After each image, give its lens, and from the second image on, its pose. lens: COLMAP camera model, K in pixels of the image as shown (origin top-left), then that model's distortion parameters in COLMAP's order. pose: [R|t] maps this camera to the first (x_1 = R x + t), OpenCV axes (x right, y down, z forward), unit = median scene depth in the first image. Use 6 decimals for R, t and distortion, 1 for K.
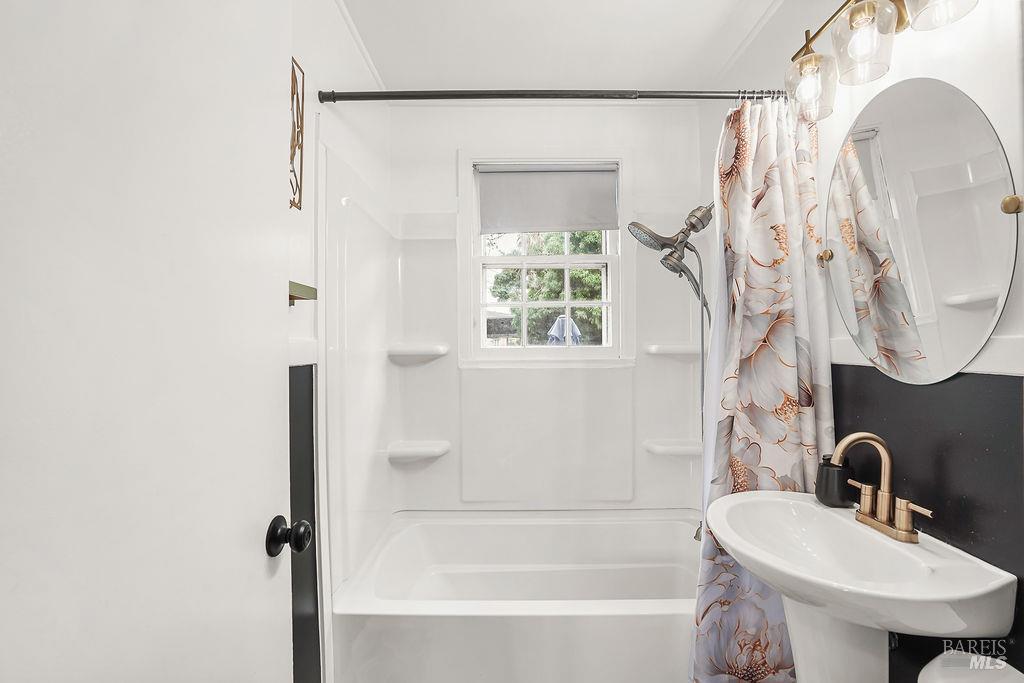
lens RADIAL K [[479.2, 0, 503.6], [0, 479.2, 344.0], [0, 0, 1]] dist [-0.038888, 0.017494]
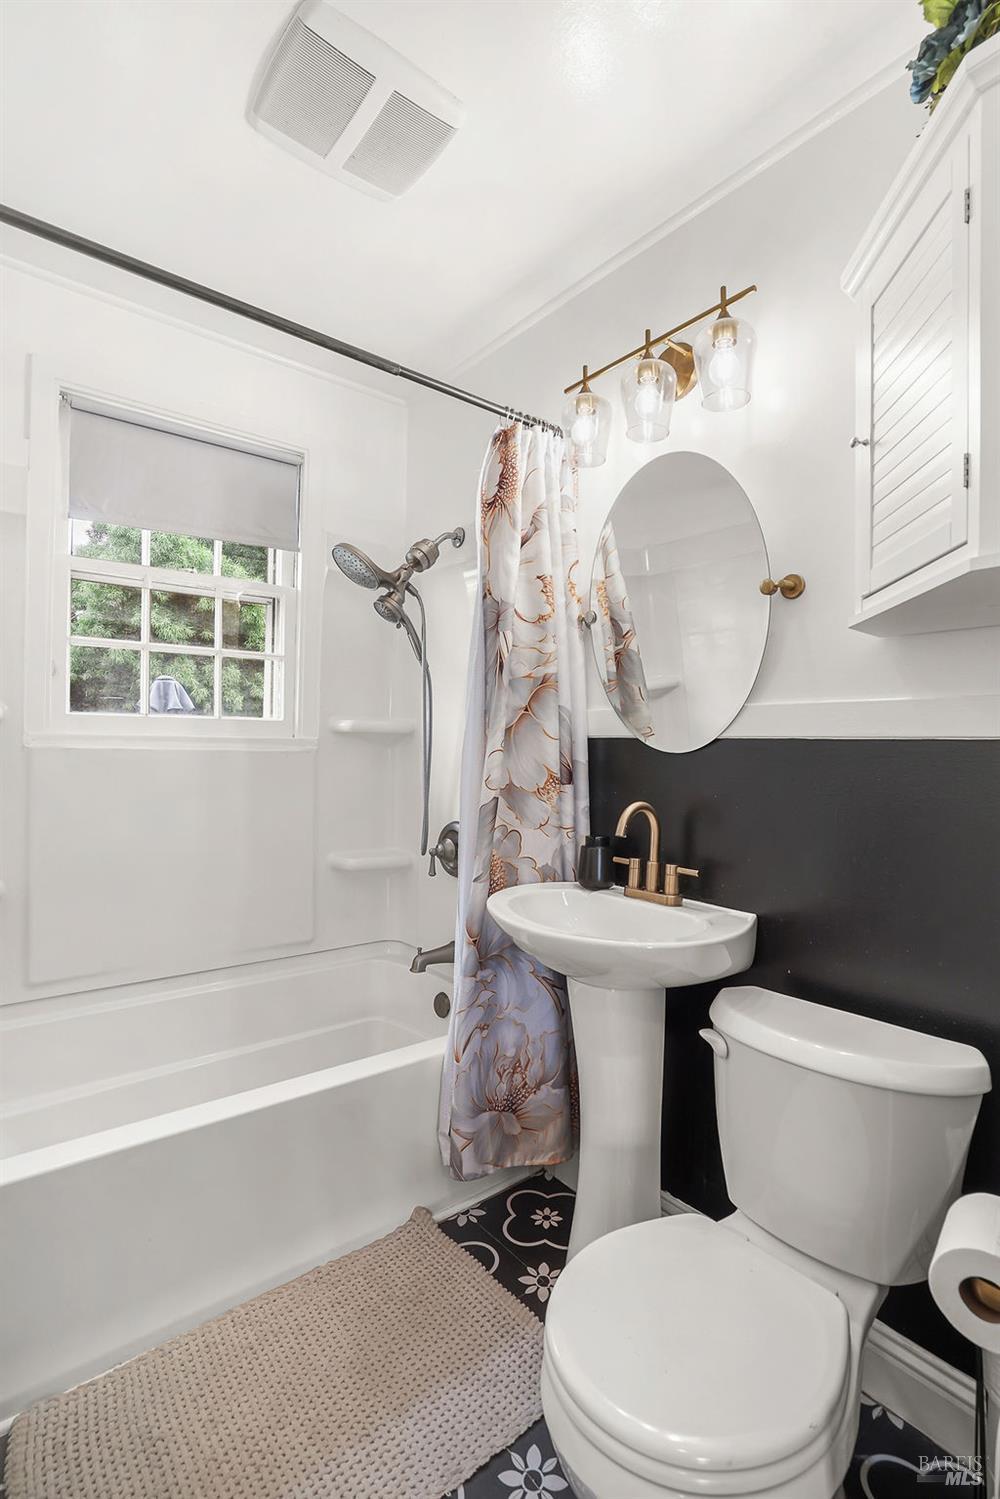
lens RADIAL K [[701.4, 0, 511.1], [0, 701.4, 744.1], [0, 0, 1]] dist [-0.038888, 0.017494]
pose [[0.783688, 0.019055, 0.620863, -0.256685], [-0.023771, 0.999717, -0.000677, 0.058499], [-0.620700, -0.014228, 0.783919, 0.030374]]
